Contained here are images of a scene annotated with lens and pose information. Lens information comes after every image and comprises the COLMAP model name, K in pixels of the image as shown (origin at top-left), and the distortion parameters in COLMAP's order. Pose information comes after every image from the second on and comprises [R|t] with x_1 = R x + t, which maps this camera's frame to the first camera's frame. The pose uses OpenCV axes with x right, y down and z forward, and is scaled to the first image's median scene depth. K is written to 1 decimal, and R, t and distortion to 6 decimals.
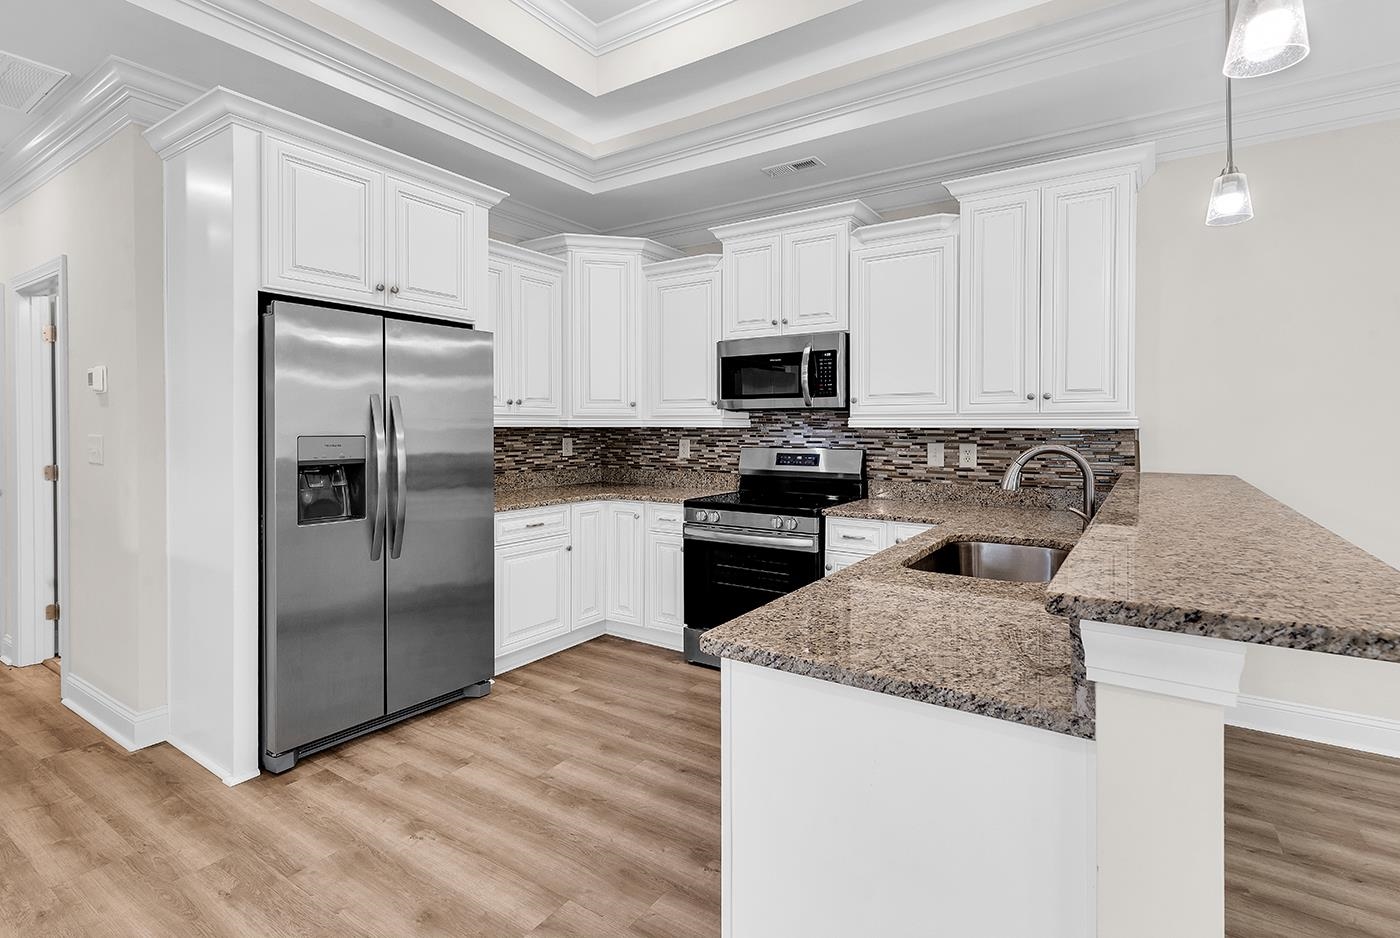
lens RADIAL K [[637.8, 0, 782.3], [0, 637.8, 438.4], [0, 0, 1]] dist [0.008816, -0.001085]
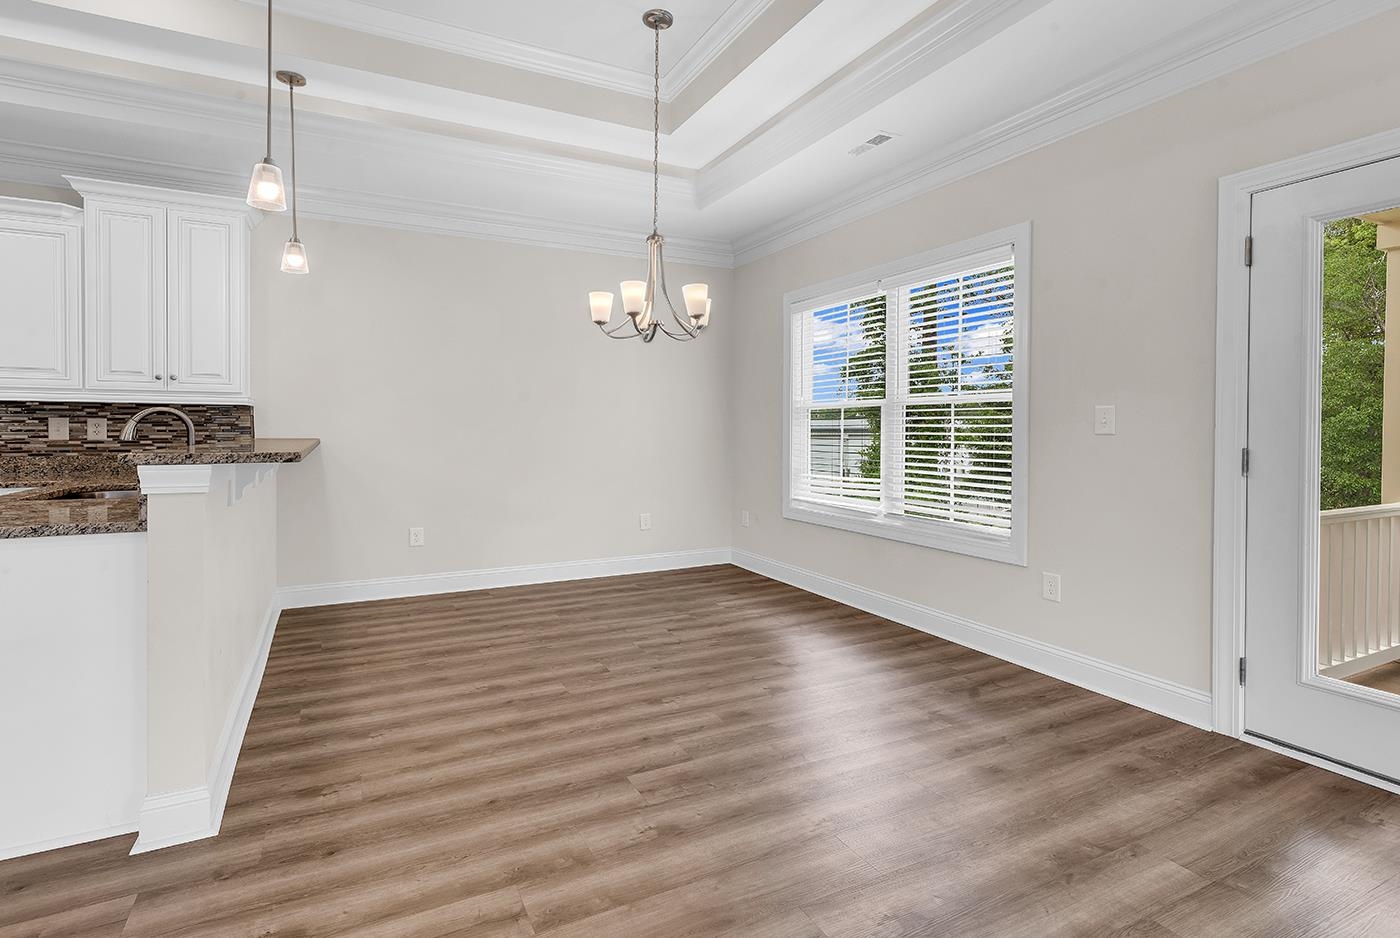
lens RADIAL K [[637.8, 0, 616.4], [0, 637.8, 434.7], [0, 0, 1]] dist [0.008816, -0.001085]
pose [[0.586365, -0.005373, 0.810029, -0.077064], [0.009061, 0.999959, 0.000074, 0.045098], [-0.809997, 0.007296, 0.586389, -0.364922]]
